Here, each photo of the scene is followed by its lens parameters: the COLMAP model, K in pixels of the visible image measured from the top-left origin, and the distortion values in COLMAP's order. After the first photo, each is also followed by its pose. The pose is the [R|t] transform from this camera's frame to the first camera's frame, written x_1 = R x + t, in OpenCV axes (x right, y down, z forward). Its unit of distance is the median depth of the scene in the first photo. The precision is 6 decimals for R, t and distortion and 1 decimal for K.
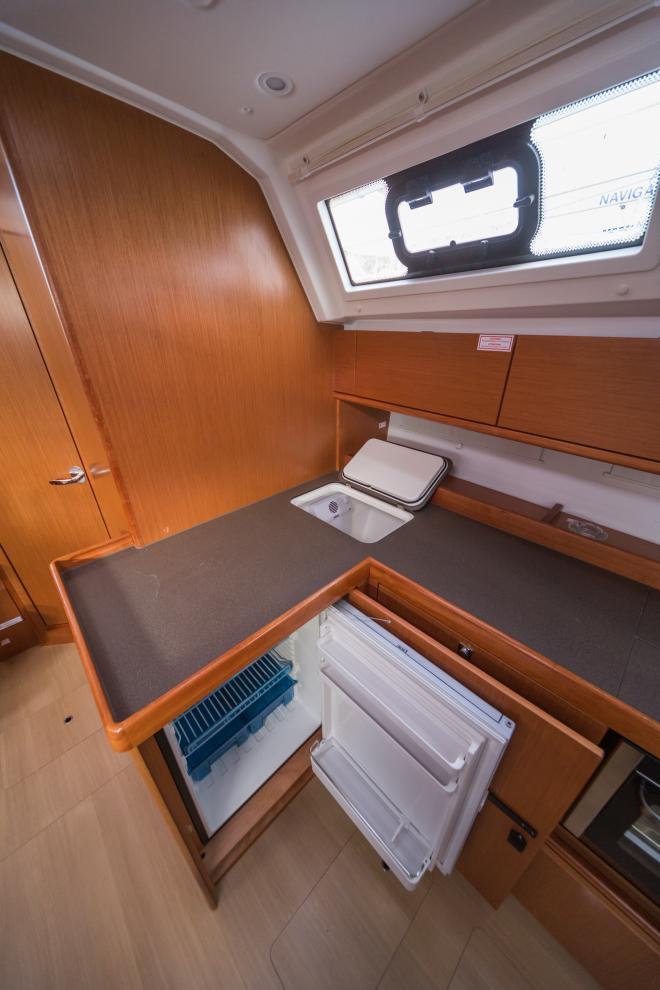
lens RADIAL K [[340.4, 0, 326.6], [0, 340.4, 501.6], [0, 0, 1]] dist [0.002346, -0.000139]
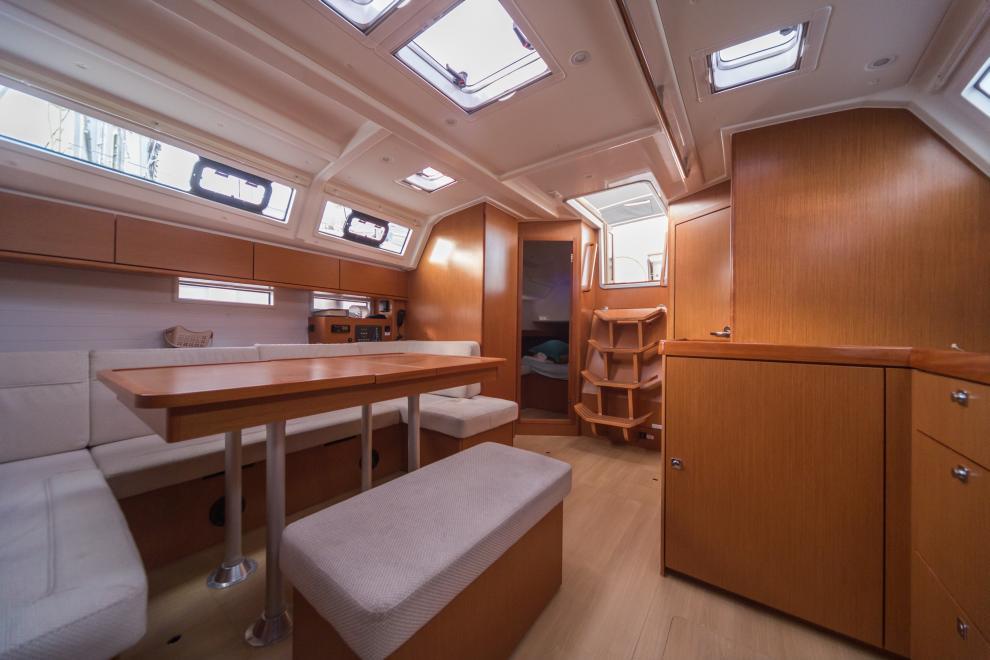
lens RADIAL K [[340.4, 0, 496.2], [0, 340.4, 325.2], [0, 0, 1]] dist [0.002346, -0.000139]
pose [[0.186885, 0.006659, -0.982359, 0.840091], [-0.473304, 0.876876, -0.084098, 0.738496], [0.860847, 0.480671, 0.167026, -0.256105]]
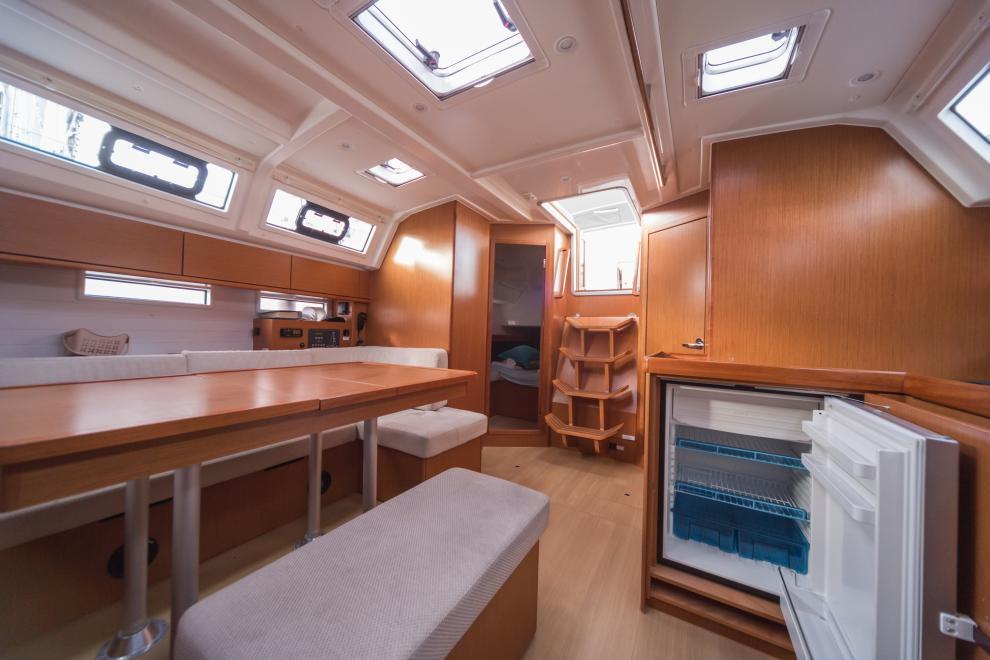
lens RADIAL K [[340.4, 0, 494.9], [0, 340.4, 326.7], [0, 0, 1]] dist [0.002346, -0.000139]
pose [[0.275783, 0.011122, -0.961155, 0.697278], [-0.480447, 0.867660, -0.127814, 0.699616], [0.832535, 0.497034, 0.244630, -0.262125]]
